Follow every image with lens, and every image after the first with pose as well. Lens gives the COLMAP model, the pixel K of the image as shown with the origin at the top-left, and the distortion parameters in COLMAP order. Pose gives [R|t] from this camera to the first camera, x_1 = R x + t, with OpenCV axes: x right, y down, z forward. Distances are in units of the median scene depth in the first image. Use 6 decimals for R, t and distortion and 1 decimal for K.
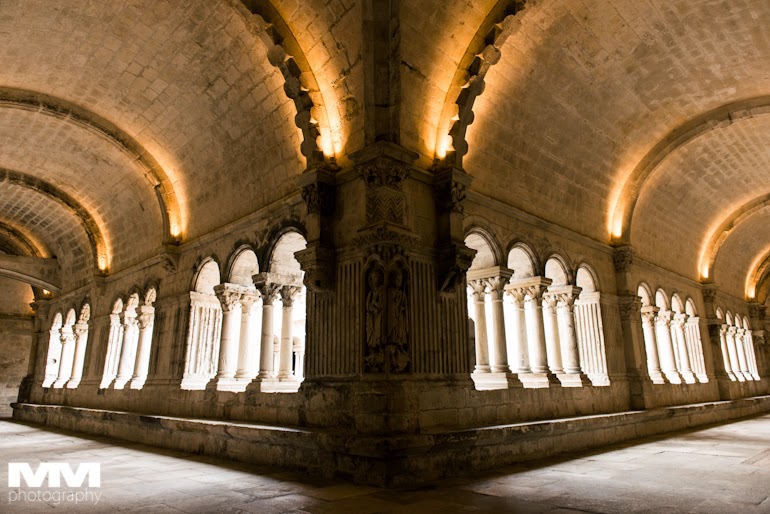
lens RADIAL K [[519.7, 0, 383.9], [0, 519.7, 258.0], [0, 0, 1]] dist [0.010217, -0.003645]
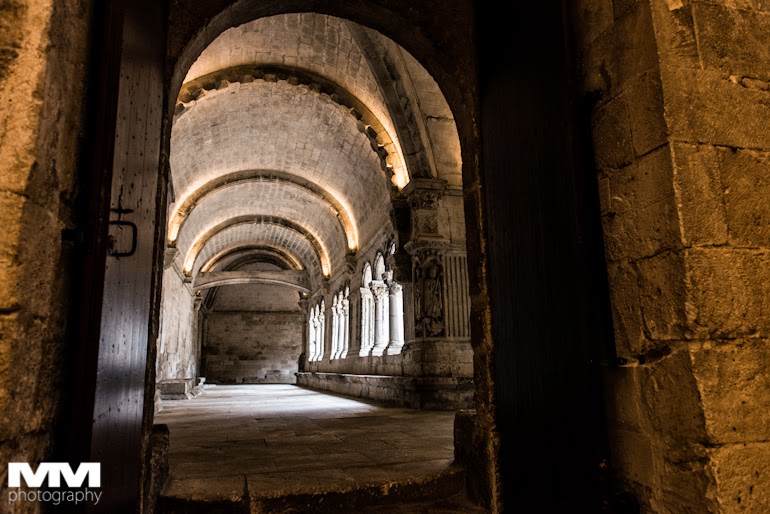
lens RADIAL K [[519.7, 0, 385.4], [0, 519.7, 256.5], [0, 0, 1]] dist [0.010217, -0.003645]
pose [[0.875084, -0.107476, -0.471887, 0.353560], [0.121817, 0.992553, -0.000160, -0.011235], [0.468390, -0.057343, 0.881659, -0.197386]]
